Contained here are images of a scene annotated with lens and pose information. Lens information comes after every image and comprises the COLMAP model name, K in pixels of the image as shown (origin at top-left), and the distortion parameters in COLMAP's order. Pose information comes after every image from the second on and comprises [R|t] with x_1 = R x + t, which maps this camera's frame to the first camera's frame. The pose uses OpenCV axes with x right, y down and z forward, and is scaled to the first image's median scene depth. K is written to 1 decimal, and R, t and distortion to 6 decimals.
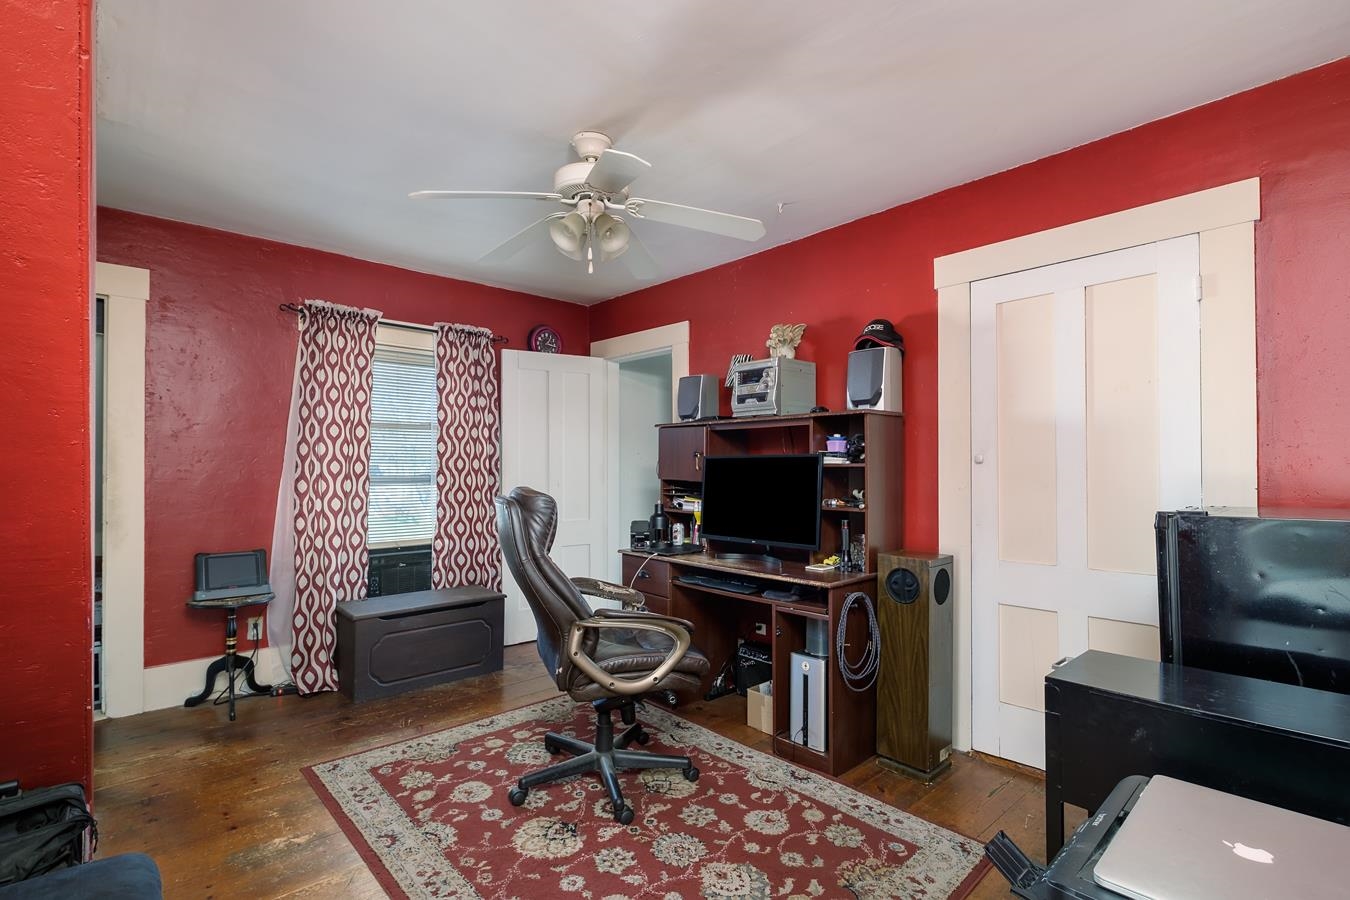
lens RADIAL K [[642.1, 0, 672.5], [0, 642.1, 454.9], [0, 0, 1]] dist [0.000278, 0.000488]
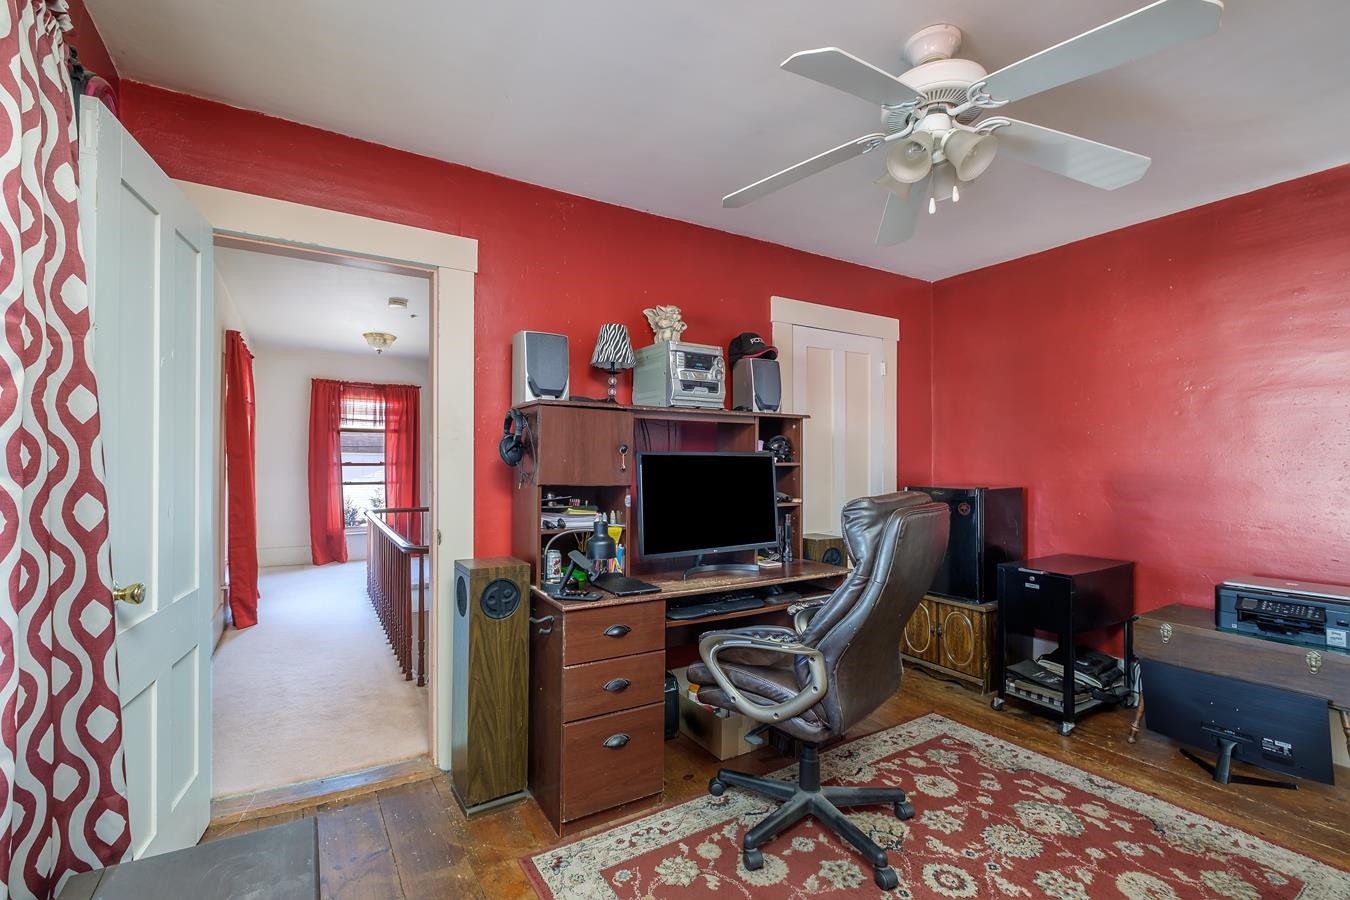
lens RADIAL K [[581.6, 0, 672.4], [0, 581.6, 461.6], [0, 0, 1]] dist [-0.000503, -0.000677]
pose [[0.189545, 0.013523, 0.981779, -0.910340], [-0.013852, 0.999842, -0.011097, 0.031025], [-0.981774, -0.011496, 0.189703, 1.238205]]
